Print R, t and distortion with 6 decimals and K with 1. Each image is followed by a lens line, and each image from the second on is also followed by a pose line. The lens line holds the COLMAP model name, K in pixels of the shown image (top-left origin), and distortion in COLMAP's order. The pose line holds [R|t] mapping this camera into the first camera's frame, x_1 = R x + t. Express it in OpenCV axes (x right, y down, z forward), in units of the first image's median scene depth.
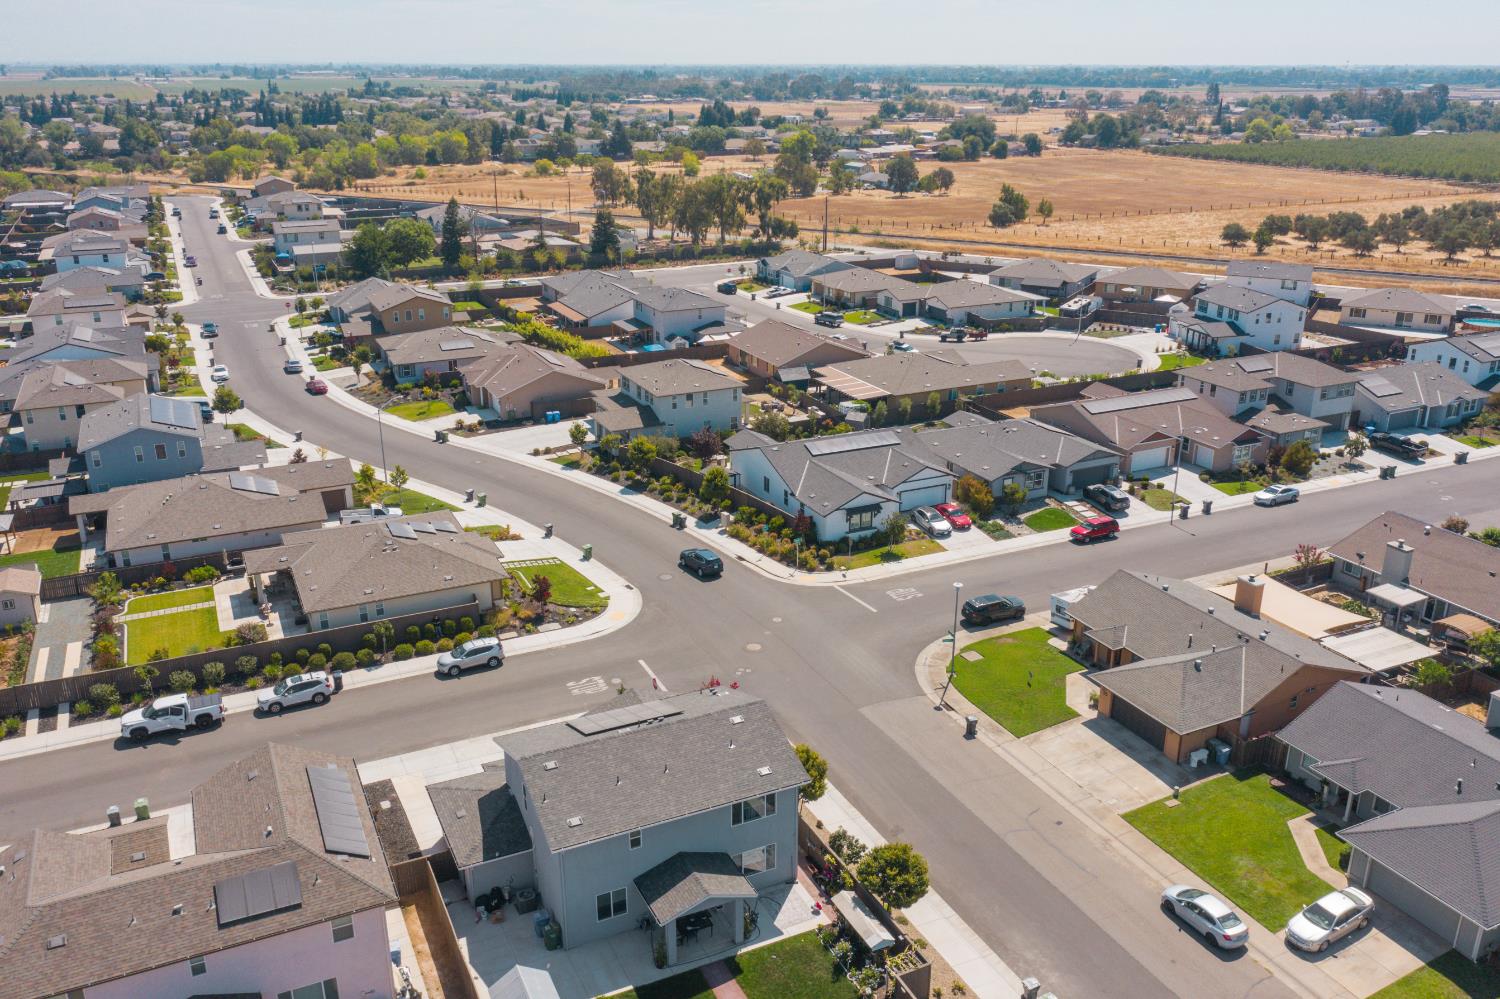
lens RADIAL K [[1235.7, 0, 750.0], [0, 1235.7, 499.5], [0, 0, 1]] dist [-0.005115, -0.003366]
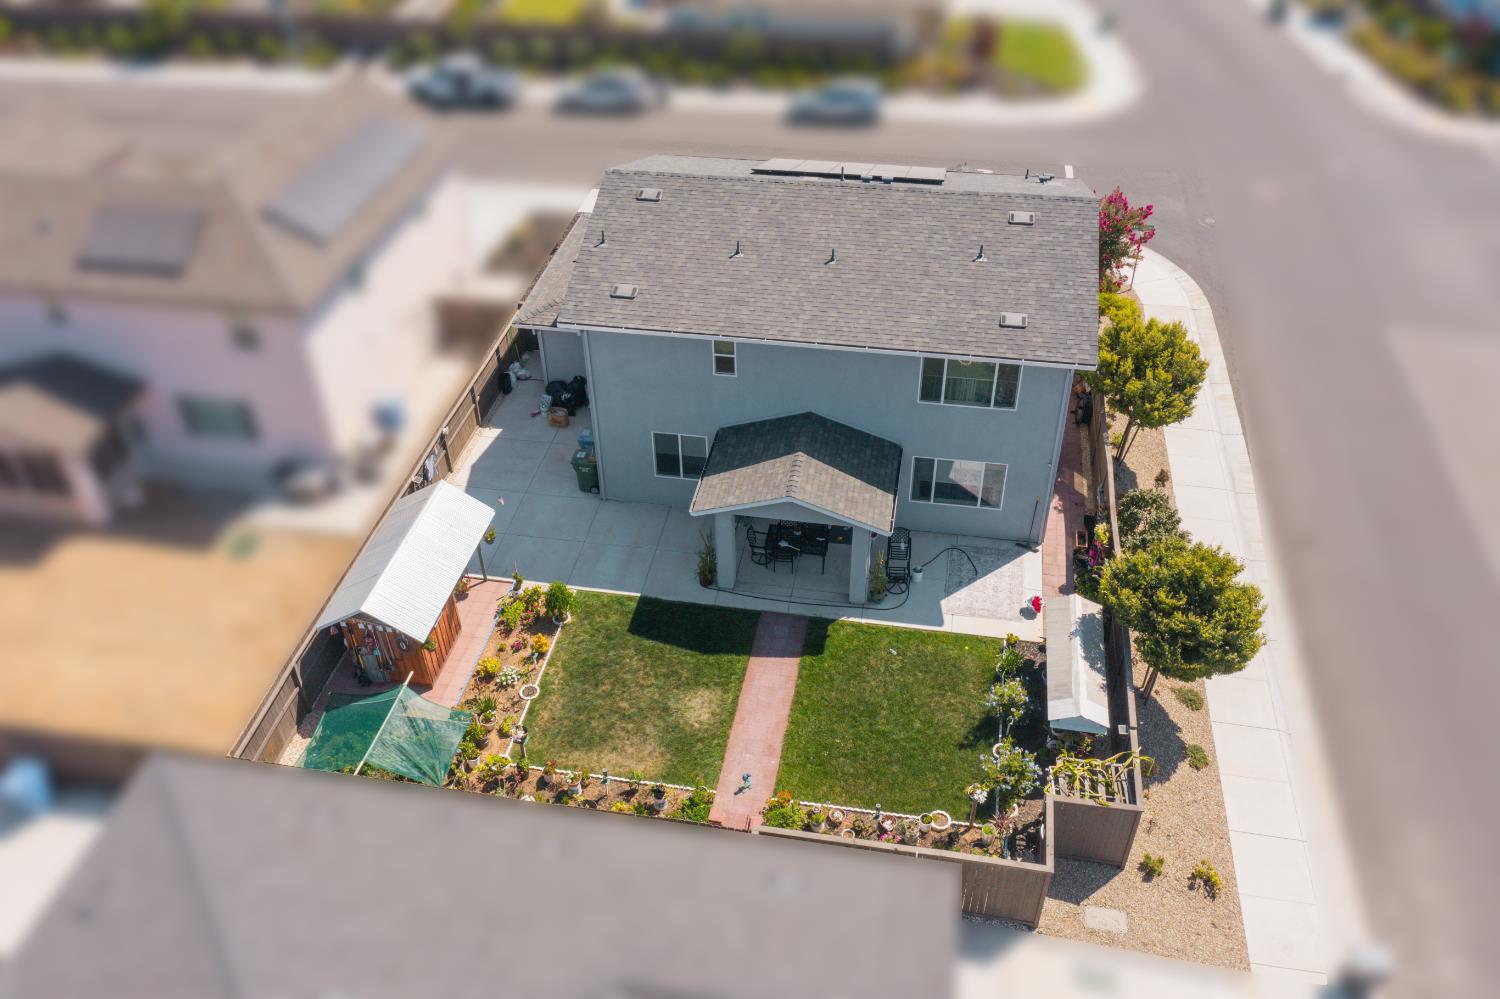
lens RADIAL K [[1195.5, 0, 750.0], [0, 1195.5, 499.5], [0, 0, 1]] dist [-0.003630, -0.001237]
pose [[0.812221, 0.356383, -0.461830, 0.170368], [-0.189632, 0.909994, 0.368714, 0.128288], [0.551666, -0.211899, 0.806699, 0.537768]]
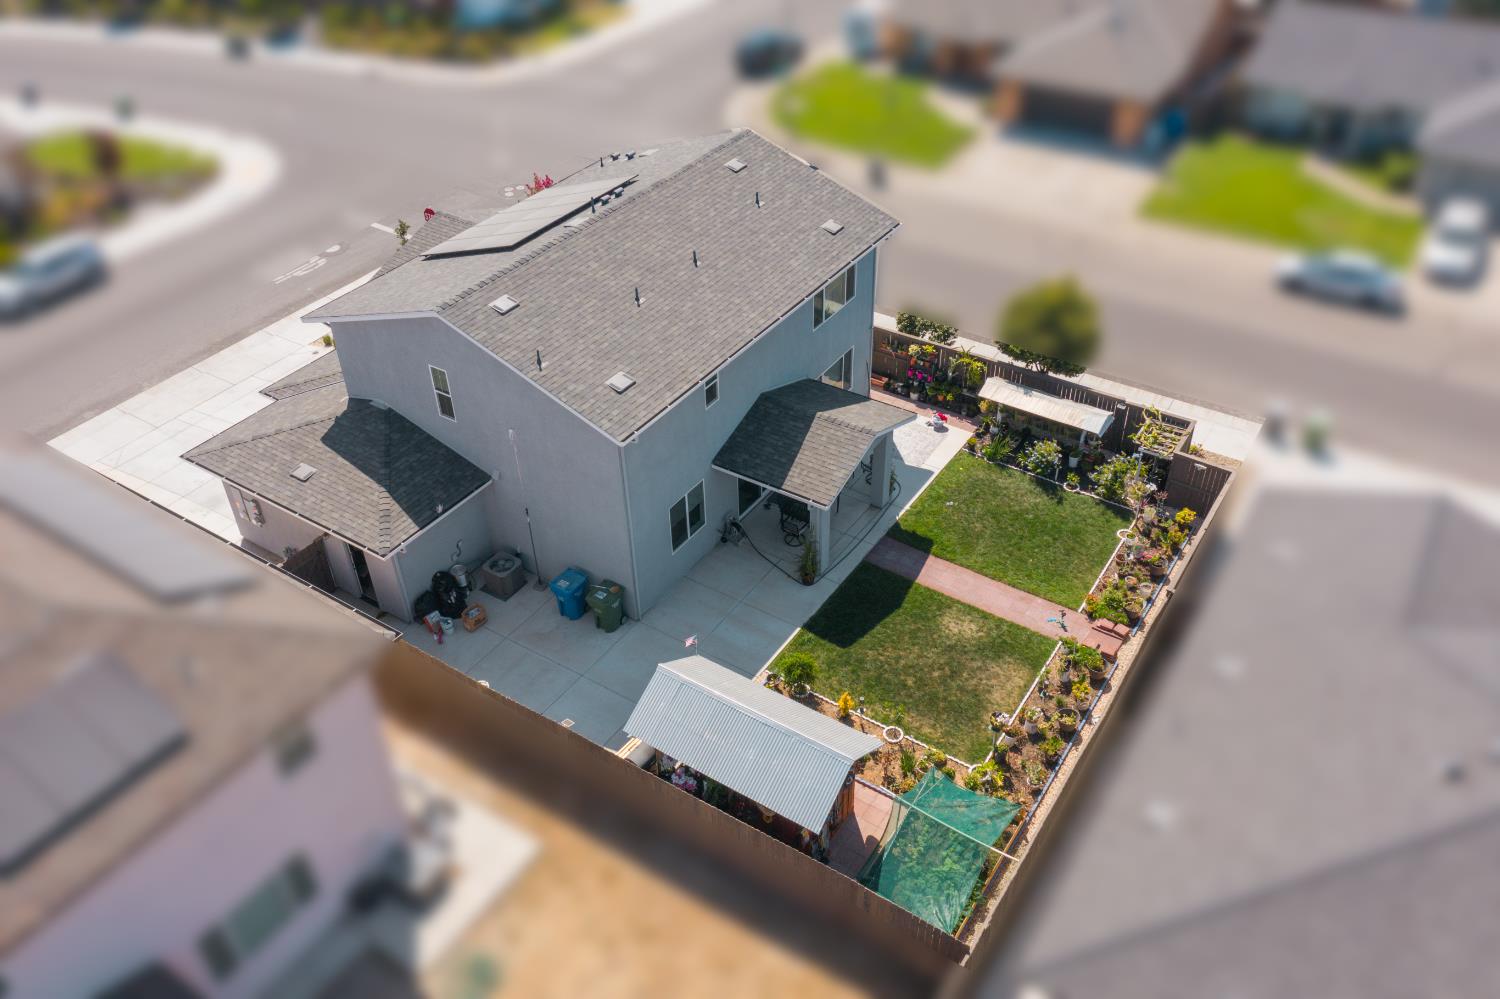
lens RADIAL K [[1195.5, 0, 750.0], [0, 1195.5, 499.5], [0, 0, 1]] dist [-0.003630, -0.001237]
pose [[0.854245, -0.328680, 0.402784, -0.285387], [0.196415, 0.921403, 0.335316, 0.141327], [-0.481338, -0.207329, 0.851662, 0.510789]]
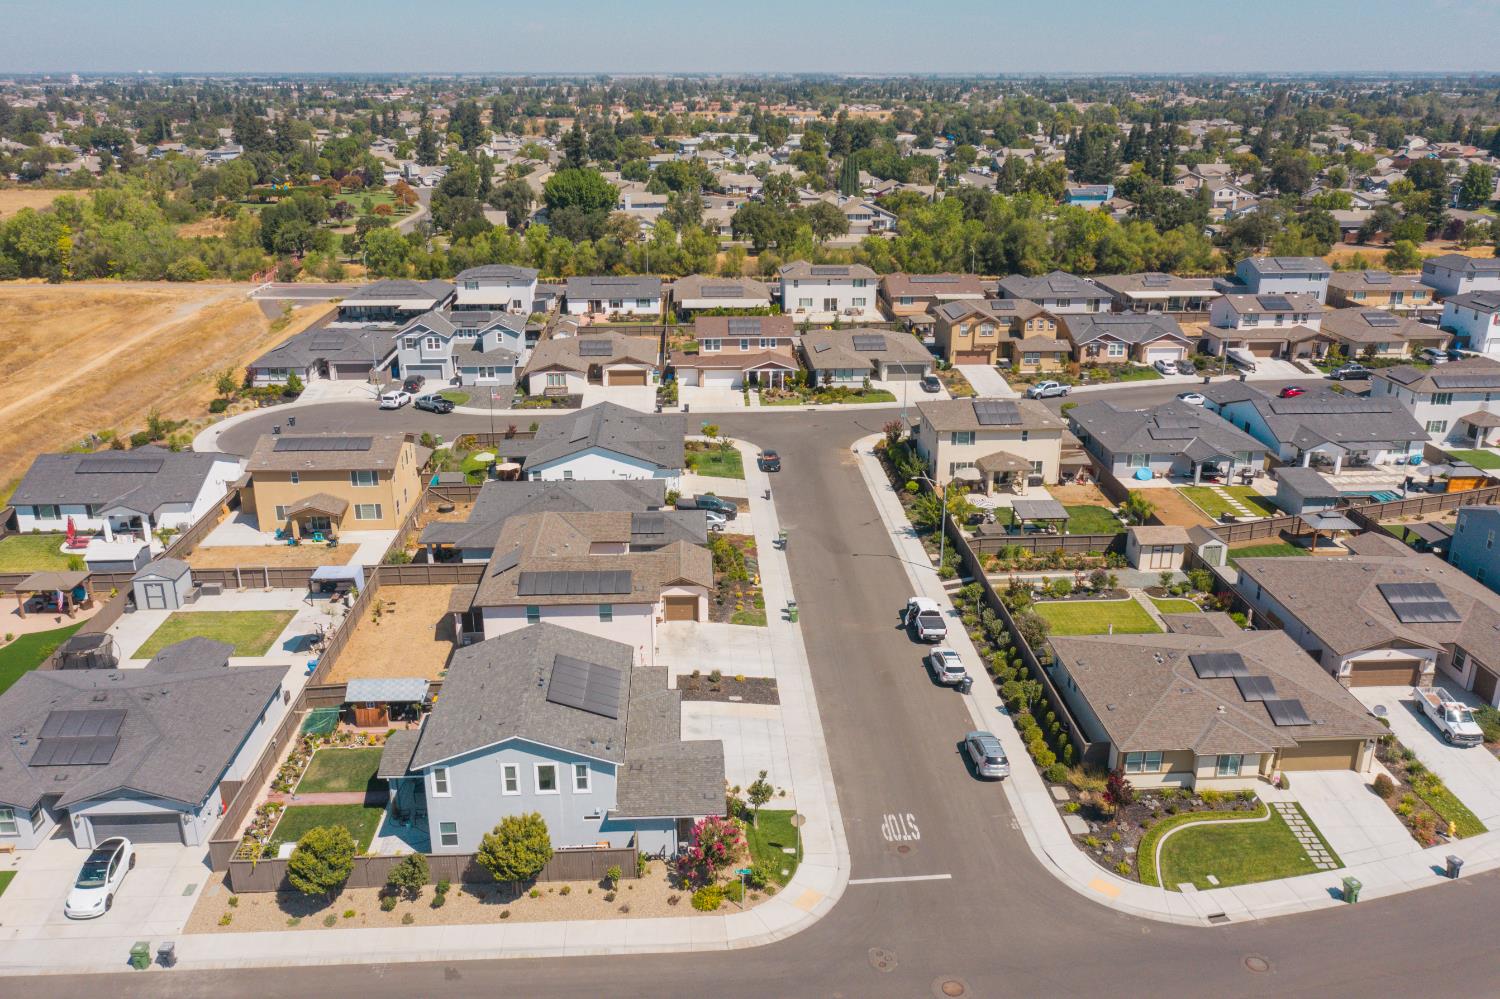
lens RADIAL K [[1195.5, 0, 750.0], [0, 1195.5, 499.5], [0, 0, 1]] dist [-0.003630, -0.001237]
pose [[-0.382186, 0.313536, -0.869269, 0.722257], [-0.308827, 0.843258, 0.439934, -0.481175], [0.870953, 0.436590, -0.225453, 1.340260]]
